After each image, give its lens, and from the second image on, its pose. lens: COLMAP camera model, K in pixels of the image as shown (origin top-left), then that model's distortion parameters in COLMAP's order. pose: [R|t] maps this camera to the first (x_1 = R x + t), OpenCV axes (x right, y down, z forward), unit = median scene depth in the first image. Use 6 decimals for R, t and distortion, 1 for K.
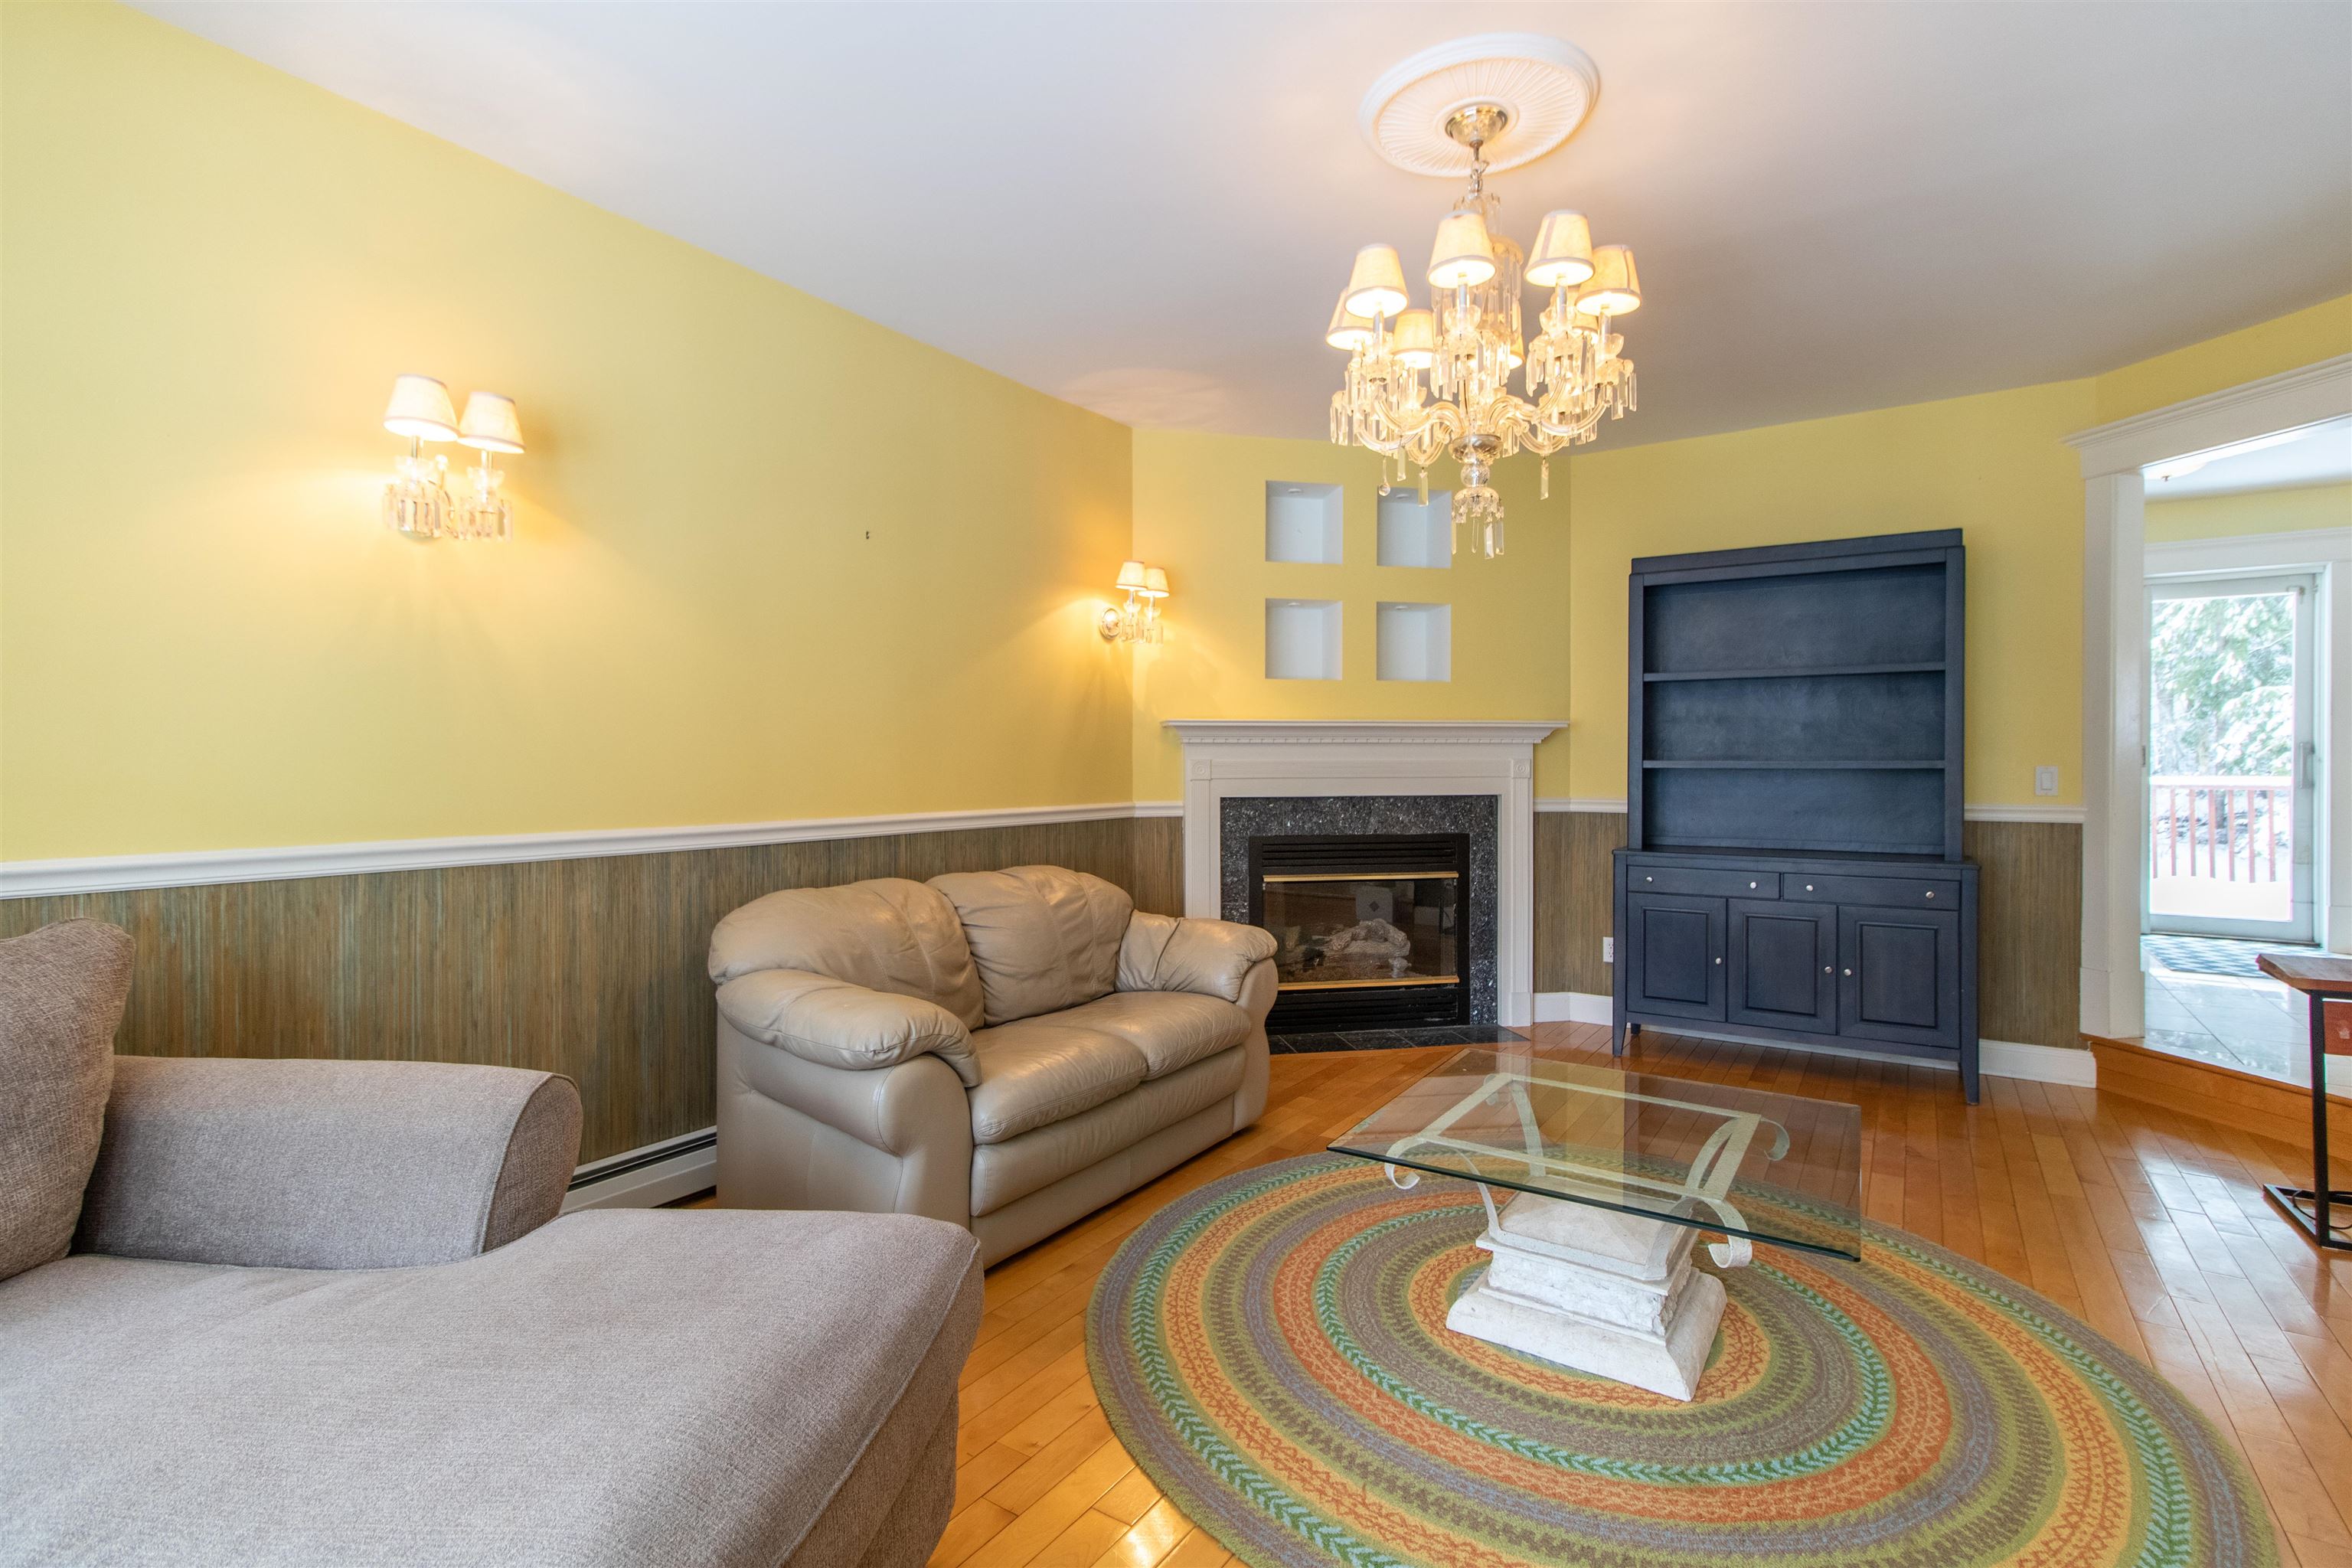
lens RADIAL K [[1101.8, 0, 1174.4], [0, 1101.8, 773.1], [0, 0, 1]] dist [-0.000081, 0.000659]
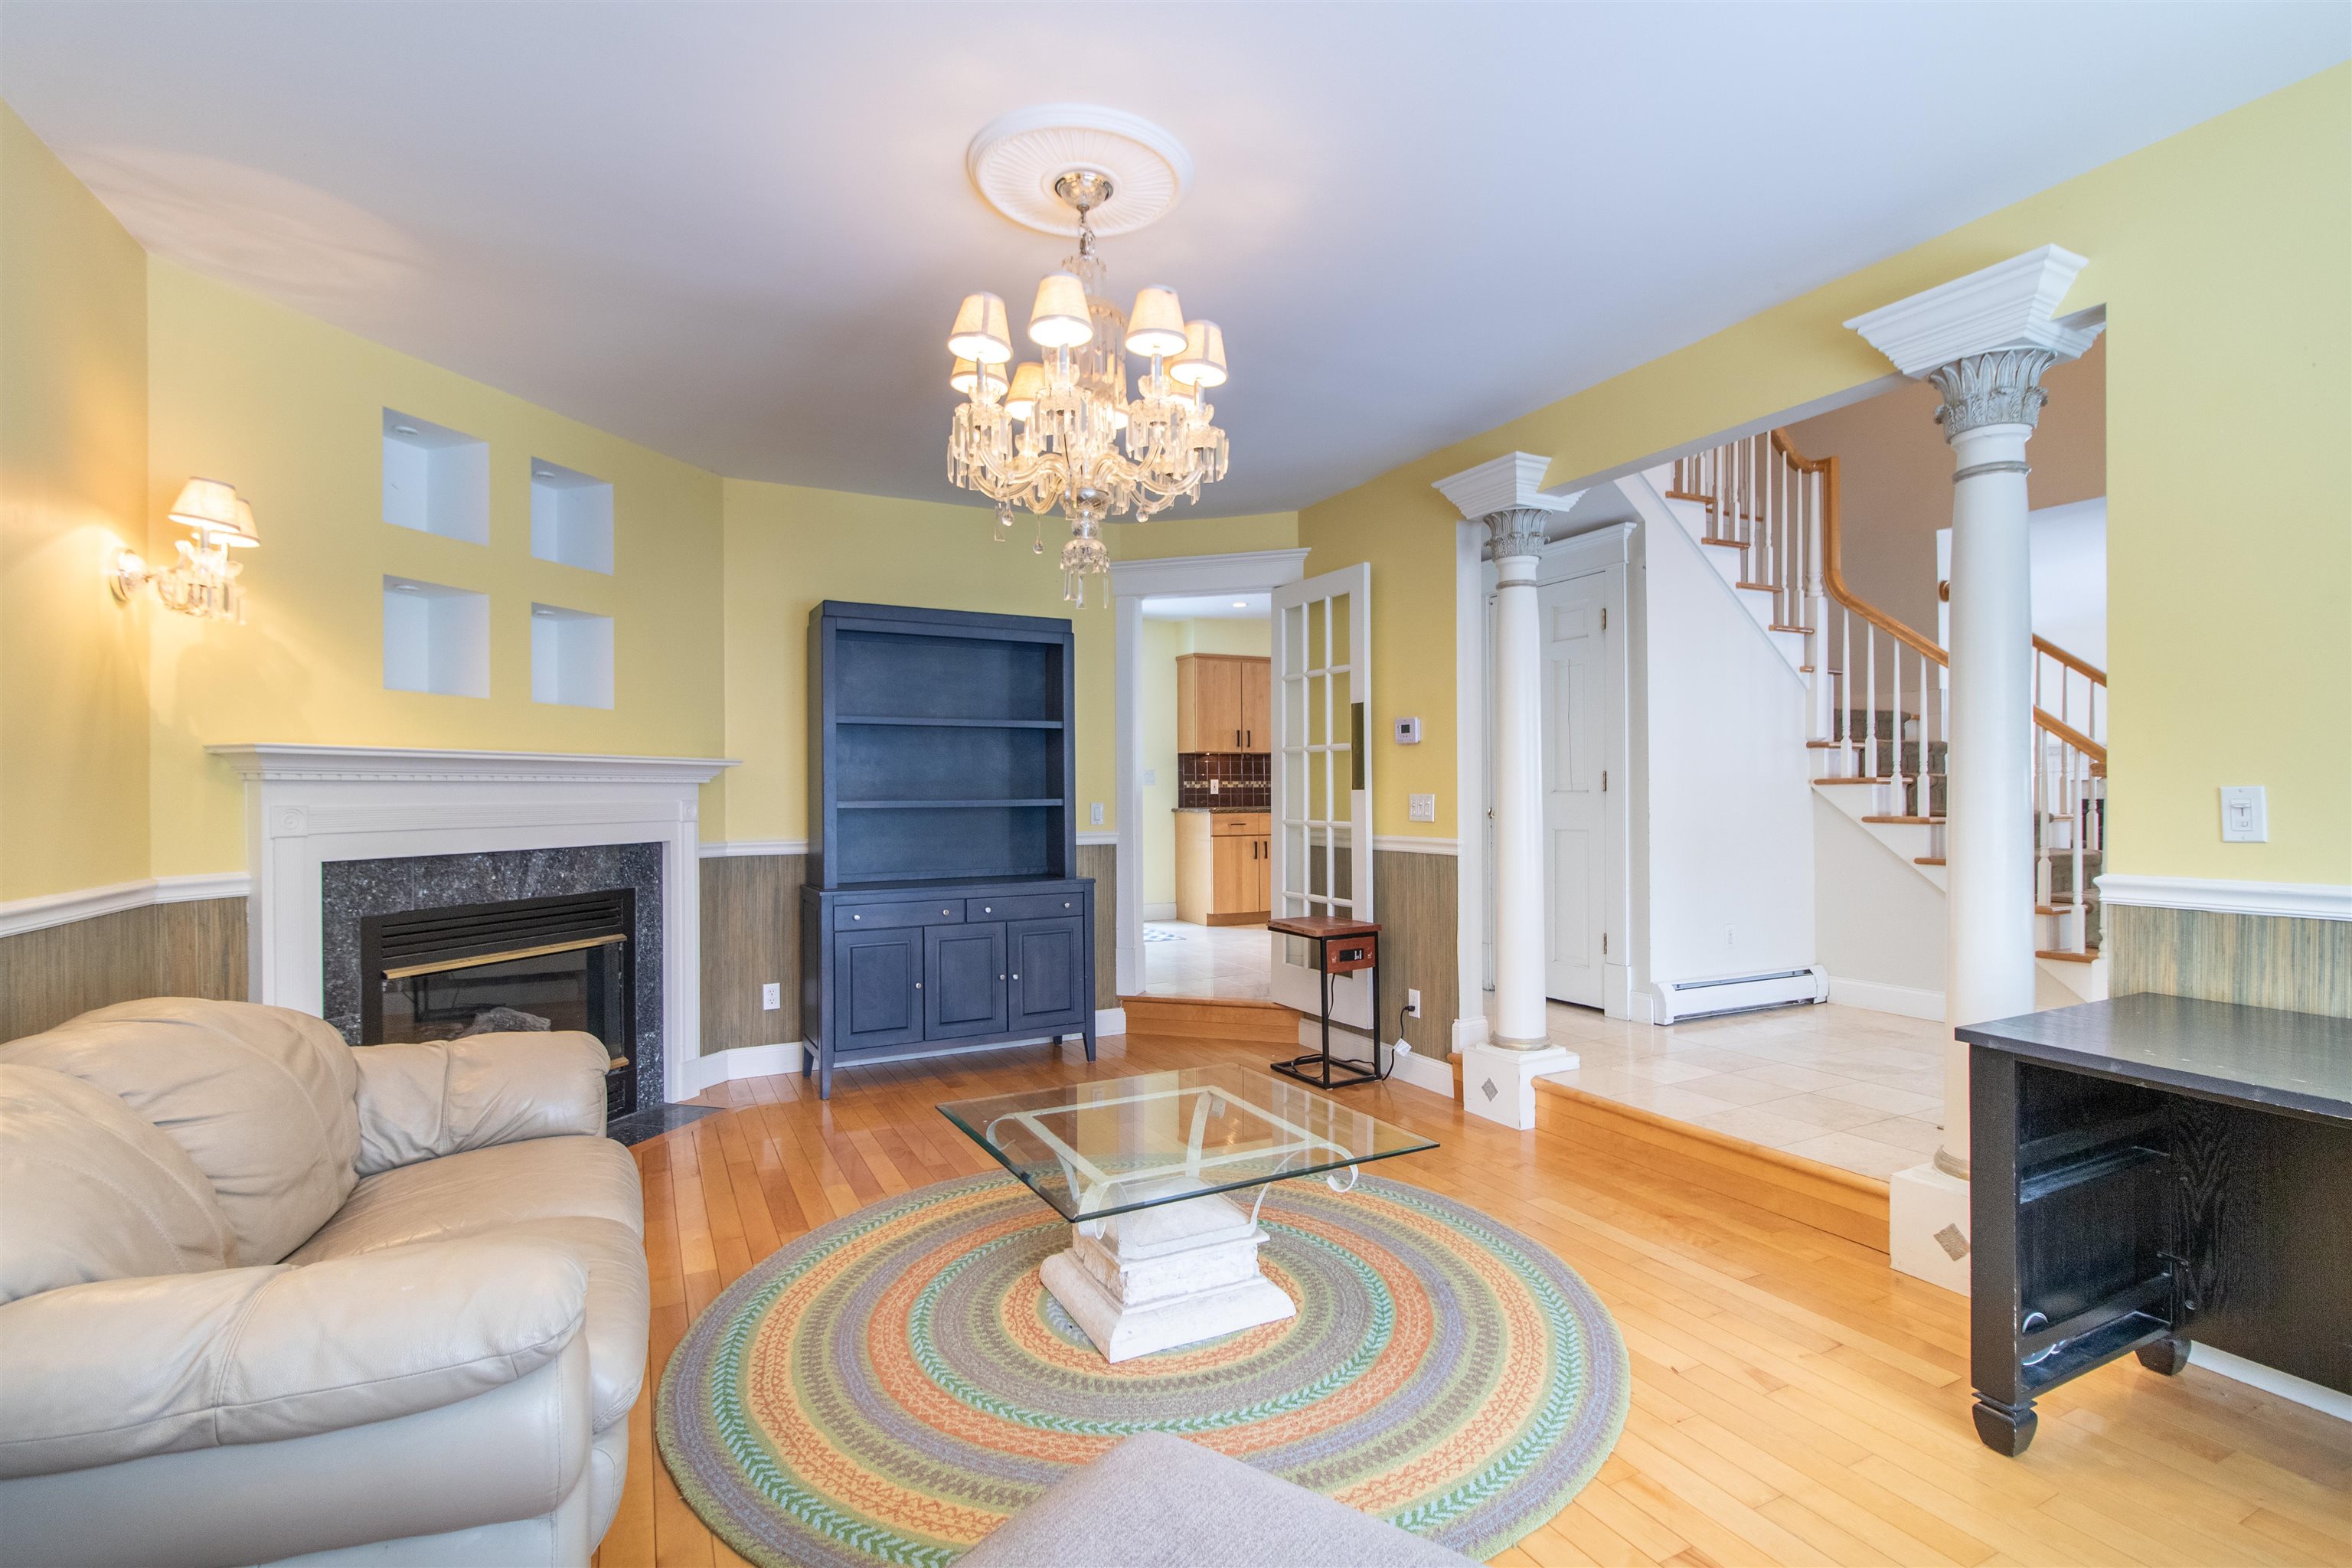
lens RADIAL K [[1101.8, 0, 1216.3], [0, 1101.8, 793.7], [0, 0, 1]] dist [-0.000081, 0.000659]
pose [[0.463358, -0.002519, 0.886167, -0.313497], [0.016023, 0.999856, -0.005535, -0.007152], [-0.886026, 0.016764, 0.463332, 0.224811]]
